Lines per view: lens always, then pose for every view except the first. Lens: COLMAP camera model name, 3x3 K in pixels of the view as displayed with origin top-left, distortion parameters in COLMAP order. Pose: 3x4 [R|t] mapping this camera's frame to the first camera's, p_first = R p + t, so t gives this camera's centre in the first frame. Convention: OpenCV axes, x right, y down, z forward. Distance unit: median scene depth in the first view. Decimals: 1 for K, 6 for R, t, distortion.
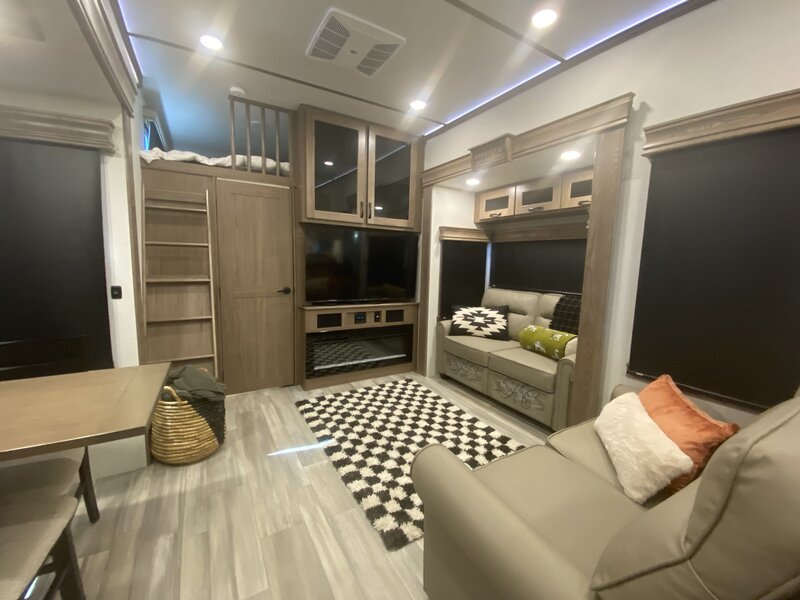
lens RADIAL K [[327.2, 0, 398.4], [0, 327.2, 301.1], [0, 0, 1]] dist [0.036972, -0.028294]
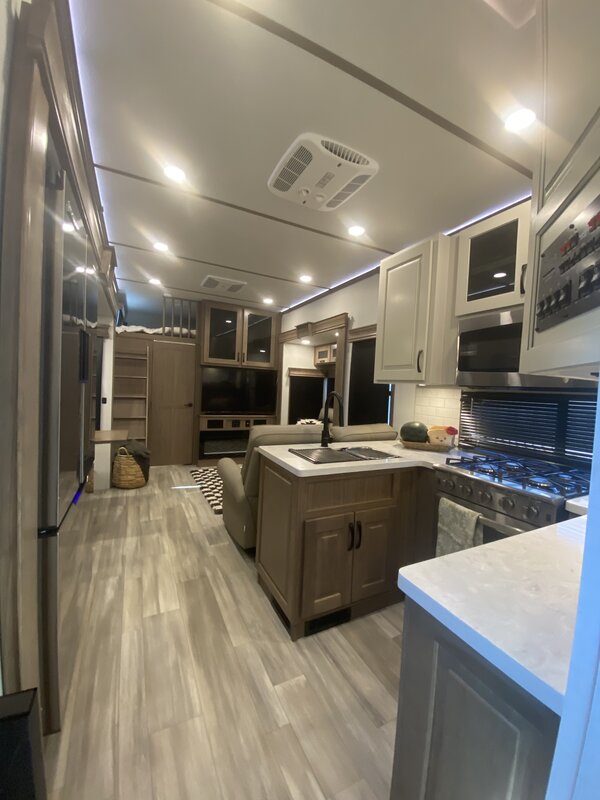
lens RADIAL K [[327.2, 0, 304.5], [0, 327.2, 399.8], [0, 0, 1]] dist [0.036972, -0.028294]
pose [[0.998005, 0.022471, -0.058995, 0.356136], [-0.027412, 0.996062, -0.084319, 0.070850], [0.056868, 0.085768, 0.994691, -0.661481]]
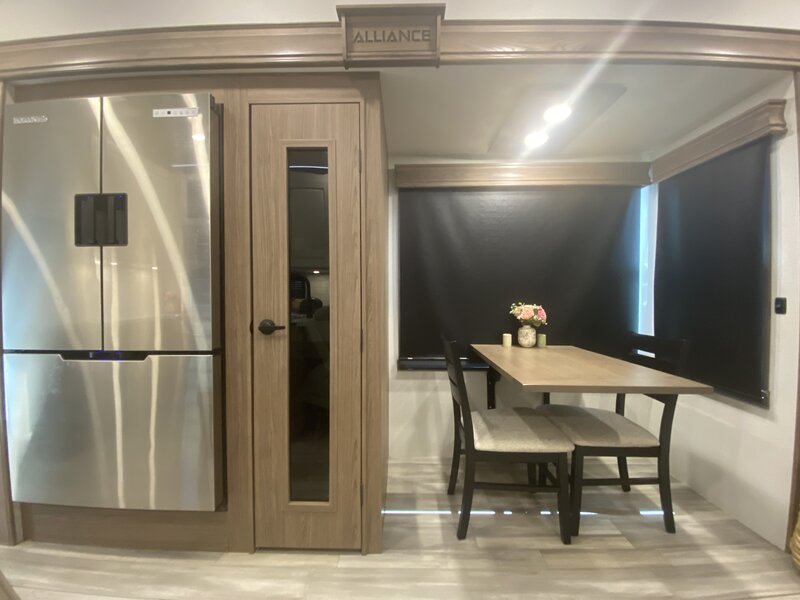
lens RADIAL K [[327.2, 0, 398.4], [0, 327.2, 301.1], [0, 0, 1]] dist [0.036972, -0.028294]
pose [[-0.524528, -0.007647, -0.851359, 0.180583], [-0.120725, 0.990524, 0.065482, 0.013680], [0.842790, 0.137128, -0.520481, 0.396226]]
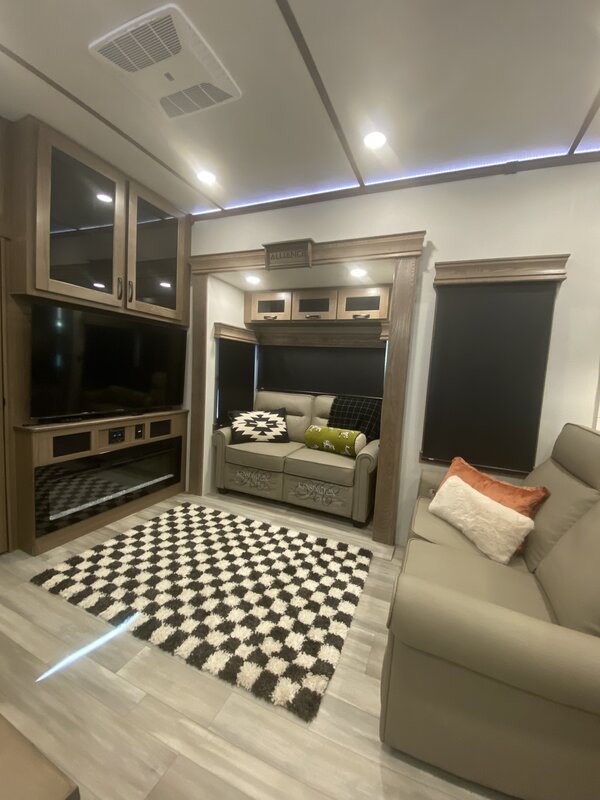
lens RADIAL K [[327.2, 0, 304.5], [0, 327.2, 399.8], [0, 0, 1]] dist [0.036972, -0.028294]
pose [[0.808951, -0.036768, 0.586725, -0.244240], [0.040634, 0.999152, 0.006589, -0.019196], [-0.586470, 0.018511, 0.809759, 0.171472]]
